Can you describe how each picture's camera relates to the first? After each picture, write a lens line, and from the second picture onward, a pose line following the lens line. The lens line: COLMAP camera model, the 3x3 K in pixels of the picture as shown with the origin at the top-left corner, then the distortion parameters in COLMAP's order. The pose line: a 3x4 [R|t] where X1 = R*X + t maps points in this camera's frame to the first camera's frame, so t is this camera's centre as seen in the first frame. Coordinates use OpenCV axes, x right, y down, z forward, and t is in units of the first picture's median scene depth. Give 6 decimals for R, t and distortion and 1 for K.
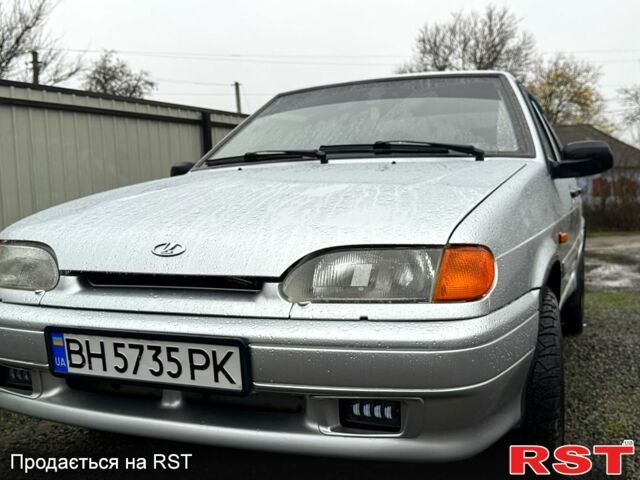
lens RADIAL K [[689.7, 0, 322.9], [0, 689.7, 243.9], [0, 0, 1]] dist [0.060084, 0.000000]
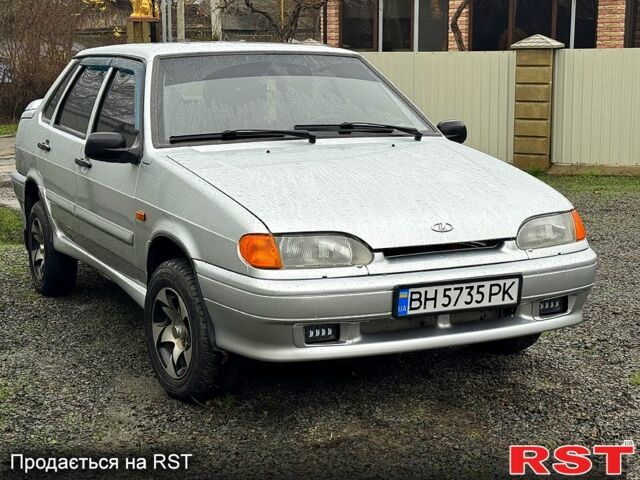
lens RADIAL K [[1211.4, 0, 319.9], [0, 1211.4, 238.4], [0, 0, 1]] dist [0.118101, 0.000000]
pose [[0.661963, -0.102145, 0.742544, -2.540274], [0.045839, 0.994333, 0.095917, -0.251911], [-0.748133, -0.029456, 0.662894, -0.626616]]
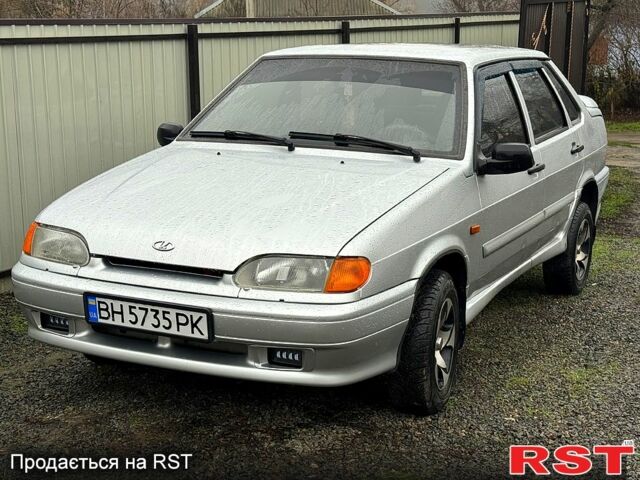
lens RADIAL K [[1147.2, 0, 318.0], [0, 1147.2, 240.8], [0, 0, 1]] dist [0.086932, 0.000000]
pose [[0.997655, 0.043486, -0.052858, 0.259599], [-0.036680, 0.991661, 0.123541, -0.342712], [0.057789, -0.121313, 0.990931, -1.550125]]
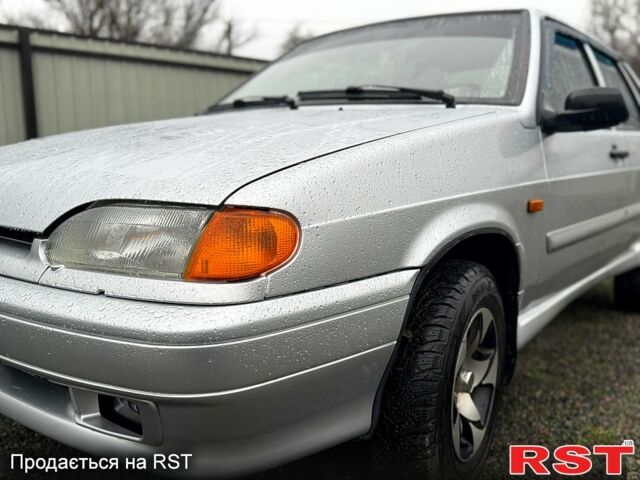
lens RADIAL K [[612.0, 0, 323.8], [0, 612.0, 243.2], [0, 0, 1]] dist [0.013447, 0.000000]
pose [[0.963047, 0.072206, -0.259472, 0.439645], [-0.051825, 0.995070, 0.084555, -0.018729], [0.264298, -0.067983, 0.962042, 0.358097]]
